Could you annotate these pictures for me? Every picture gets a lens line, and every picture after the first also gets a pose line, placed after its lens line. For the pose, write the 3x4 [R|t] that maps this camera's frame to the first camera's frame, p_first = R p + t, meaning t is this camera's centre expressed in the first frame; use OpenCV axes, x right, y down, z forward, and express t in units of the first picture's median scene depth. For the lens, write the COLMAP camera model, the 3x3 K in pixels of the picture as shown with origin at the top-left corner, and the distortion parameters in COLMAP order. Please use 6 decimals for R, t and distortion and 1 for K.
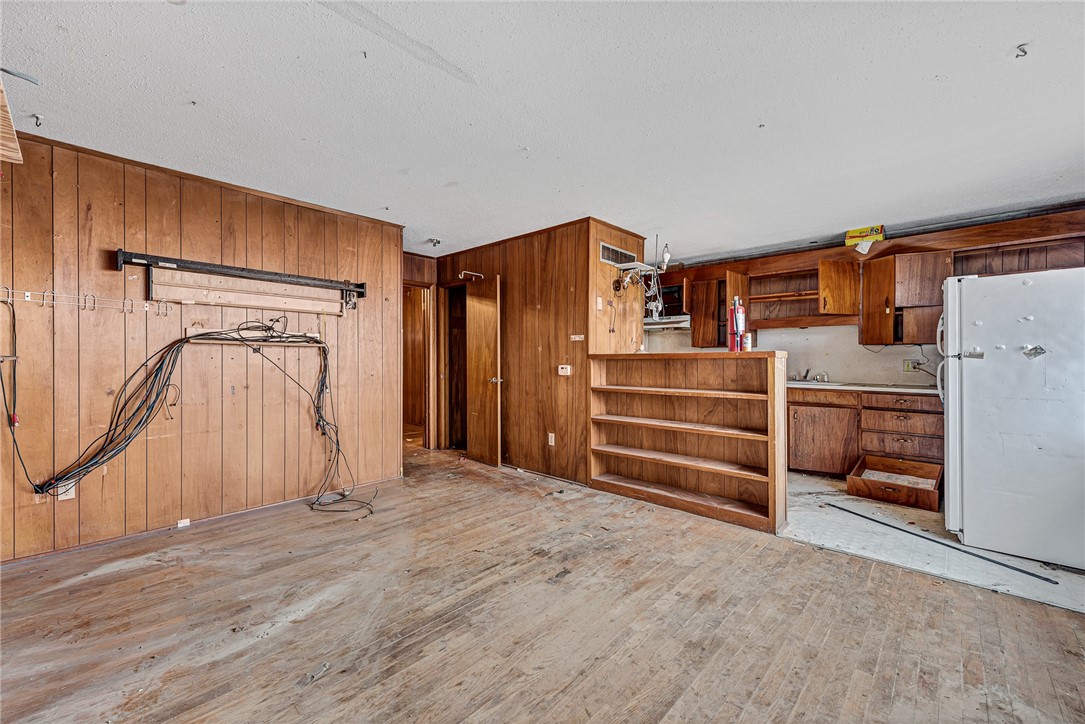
lens RADIAL K [[432.1, 0, 547.9], [0, 432.1, 360.1], [0, 0, 1]] dist [0.005803, -0.001421]
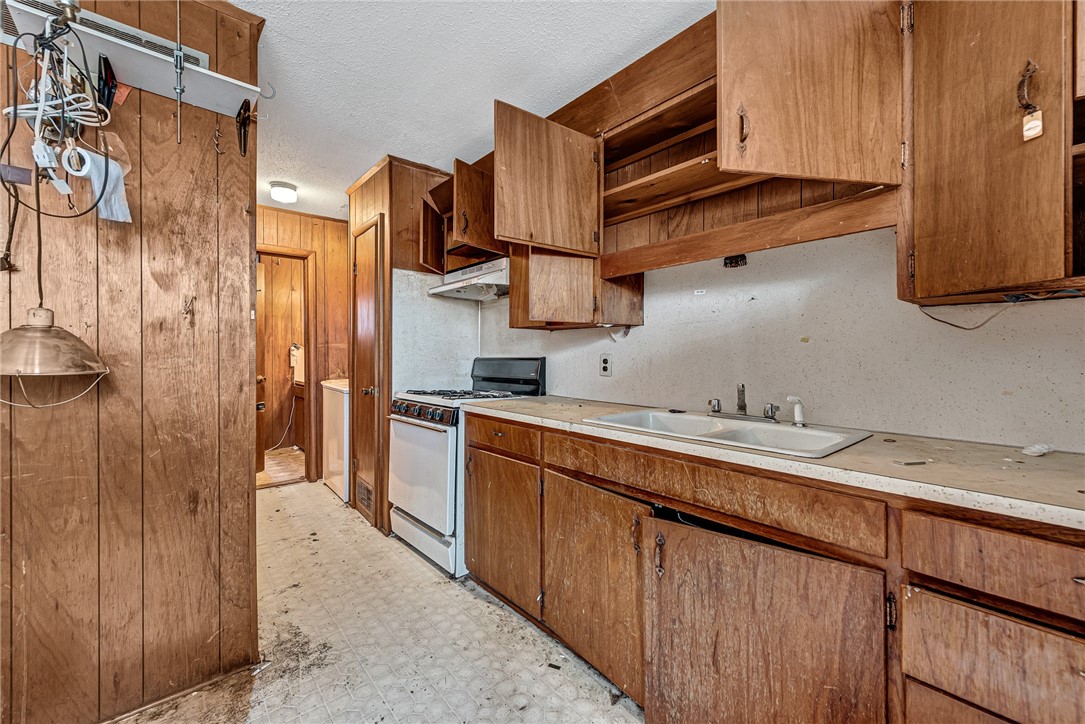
lens RADIAL K [[432.1, 0, 547.0], [0, 432.1, 358.1], [0, 0, 1]] dist [0.005803, -0.001421]
pose [[0.994348, -0.005663, -0.106015, 0.695187], [0.005526, 0.999983, -0.001587, -0.001771], [0.106022, 0.000993, 0.994363, 0.931597]]
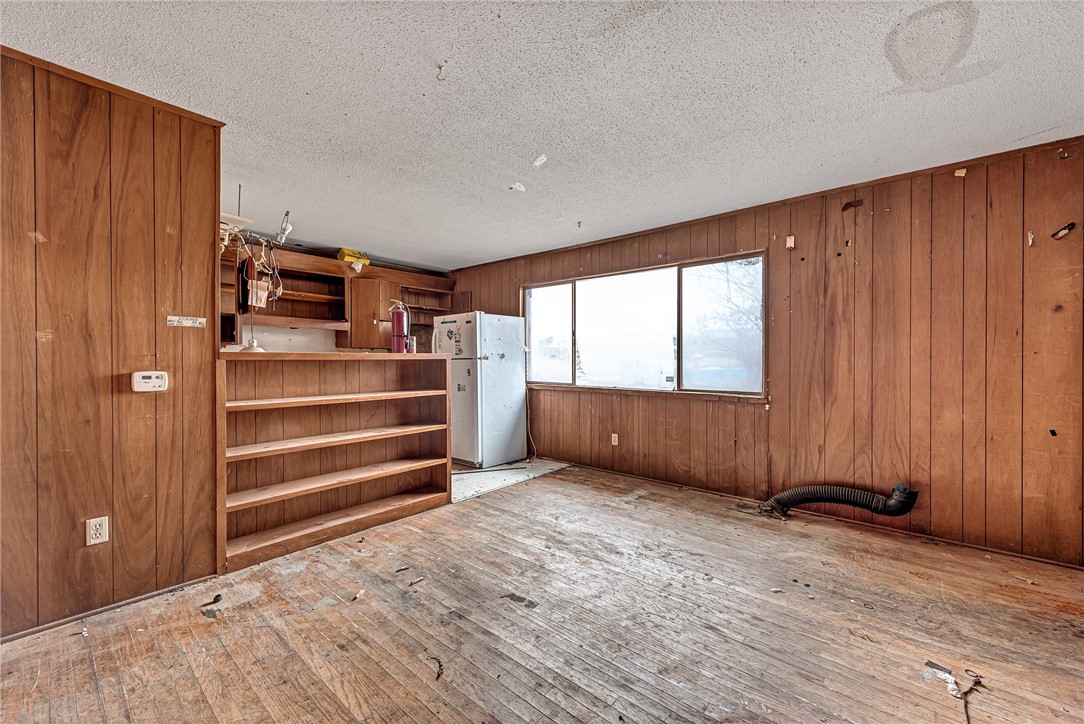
lens RADIAL K [[431.7, 0, 534.9], [0, 431.7, 361.1], [0, 0, 1]] dist [0.005803, -0.001421]
pose [[-0.029445, -0.003368, 0.999561, -0.610380], [-0.000494, 0.999994, 0.003354, -0.003649], [-0.999566, -0.000395, -0.029447, 0.691964]]
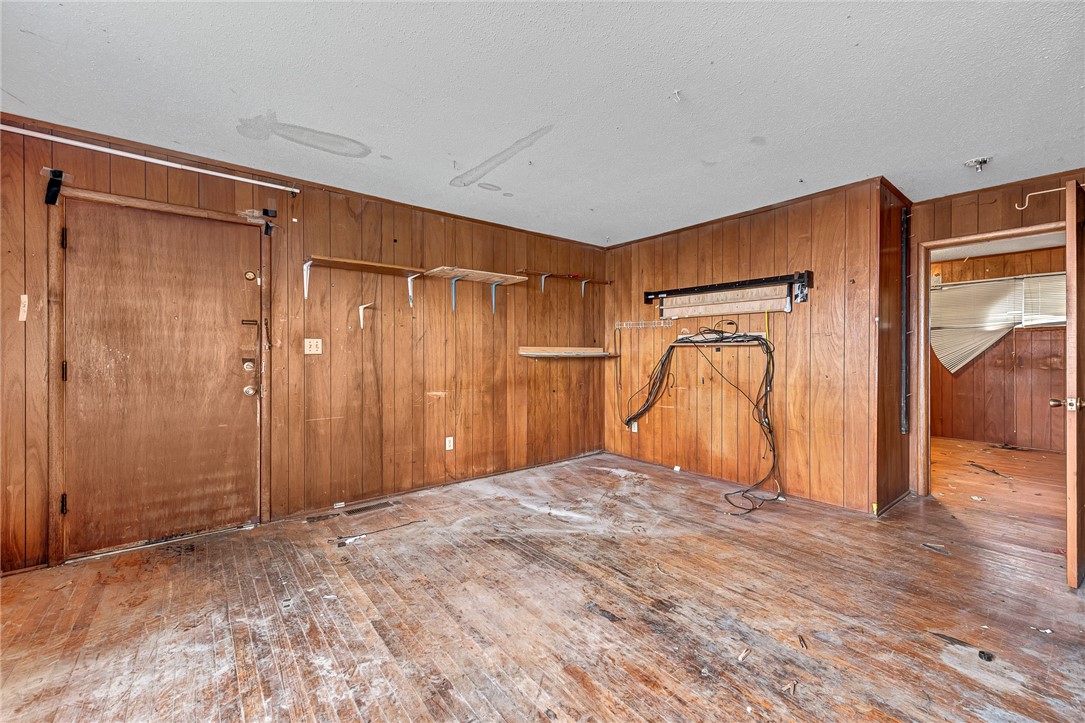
lens RADIAL K [[432.1, 0, 541.4], [0, 432.1, 356.4], [0, 0, 1]] dist [0.005803, -0.001421]
pose [[-0.145350, 0.000852, -0.989380, 0.614718], [-0.006149, 0.999980, 0.001765, -0.002802], [0.989361, 0.006340, -0.145342, 0.694583]]
